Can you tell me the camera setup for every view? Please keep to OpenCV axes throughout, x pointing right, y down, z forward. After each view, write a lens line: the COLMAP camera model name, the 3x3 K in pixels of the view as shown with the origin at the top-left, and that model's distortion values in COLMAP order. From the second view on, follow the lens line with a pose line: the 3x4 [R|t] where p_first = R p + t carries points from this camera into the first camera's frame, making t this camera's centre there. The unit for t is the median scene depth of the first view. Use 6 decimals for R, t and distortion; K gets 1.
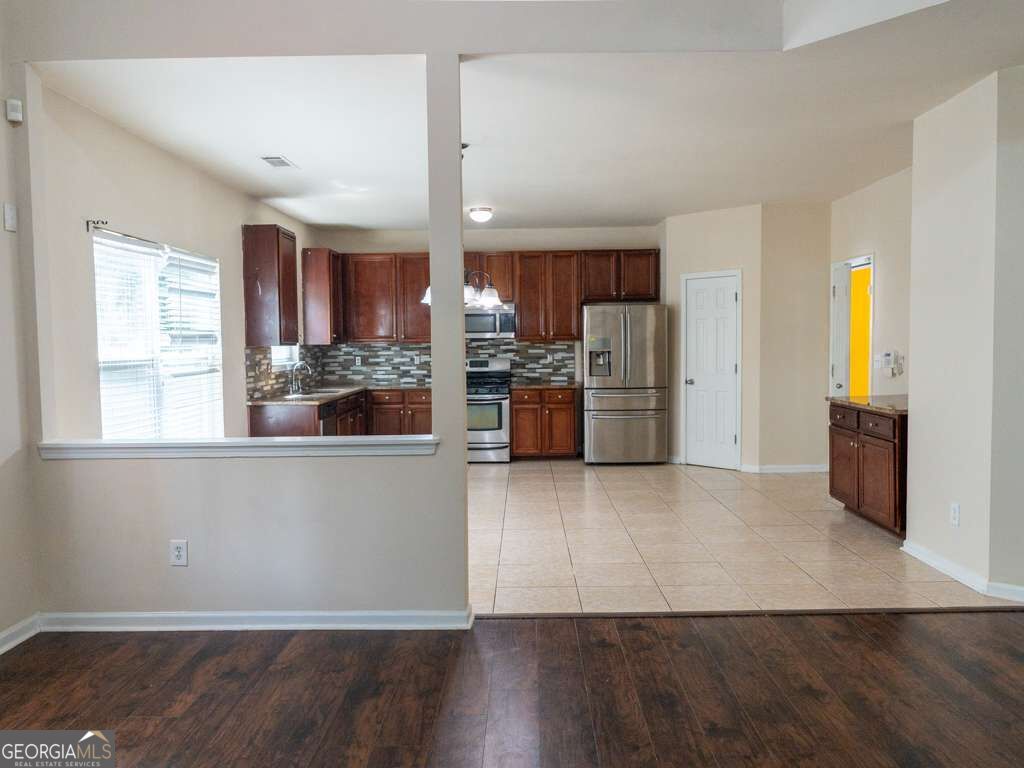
lens RADIAL K [[768.6, 0, 512.0], [0, 768.6, 384.0], [0, 0, 1]] dist [-0.003153, -0.004101]
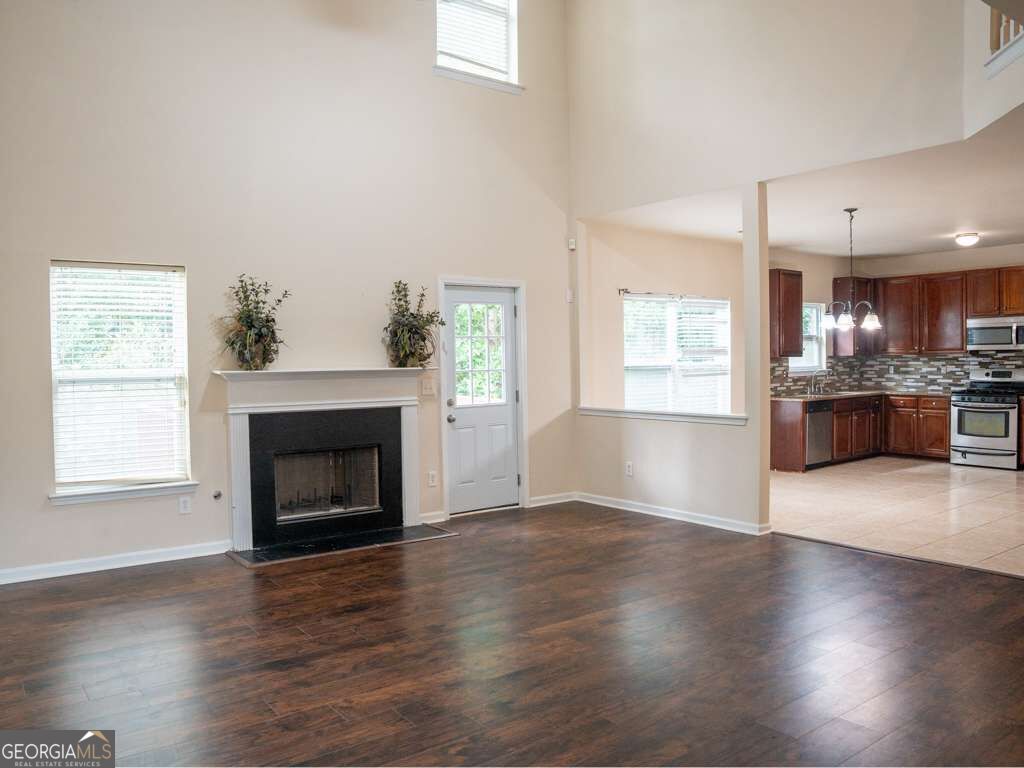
lens RADIAL K [[840.1, 0, 512.0], [0, 840.1, 384.0], [0, 0, 1]] dist [-0.093721, 0.107551]
pose [[0.612442, 0.029285, -0.789973, 0.449612], [-0.038508, 0.999232, 0.007188, 0.004494], [0.789577, 0.026018, 0.613100, -0.216398]]
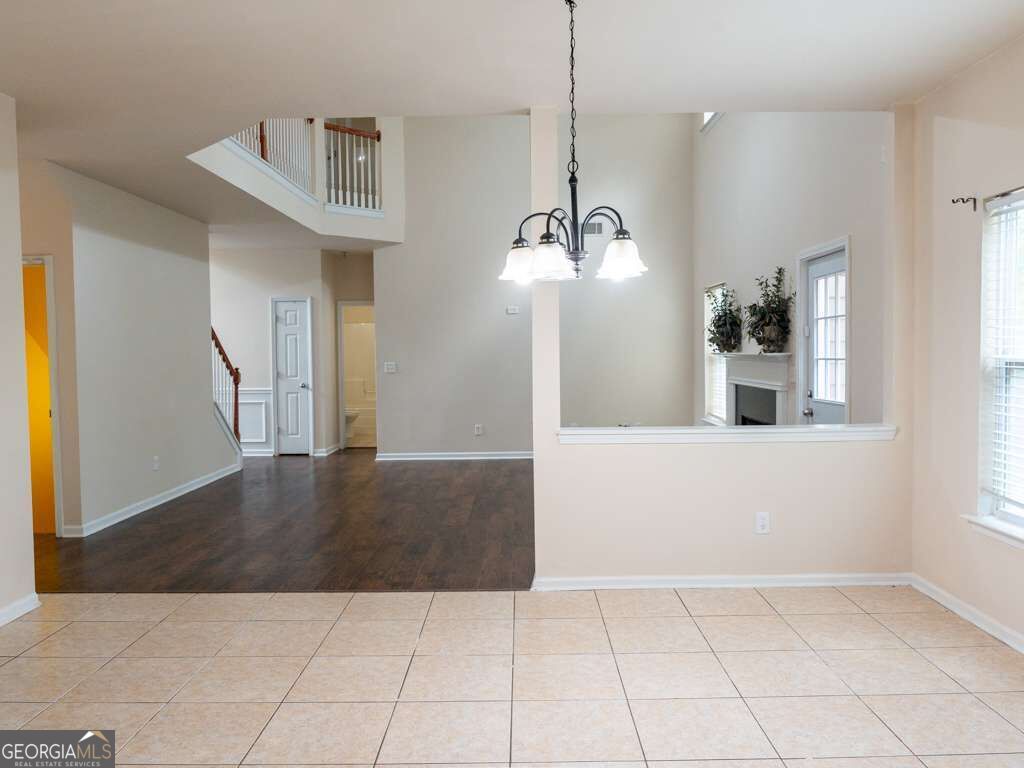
lens RADIAL K [[768.6, 0, 512.0], [0, 768.6, 384.0], [0, 0, 1]] dist [-0.003153, -0.004101]
pose [[-0.999775, 0.021177, -0.001501, -0.012369], [0.020920, 0.994758, 0.100095, -0.056116], [0.003613, 0.100041, -0.994977, 1.008549]]
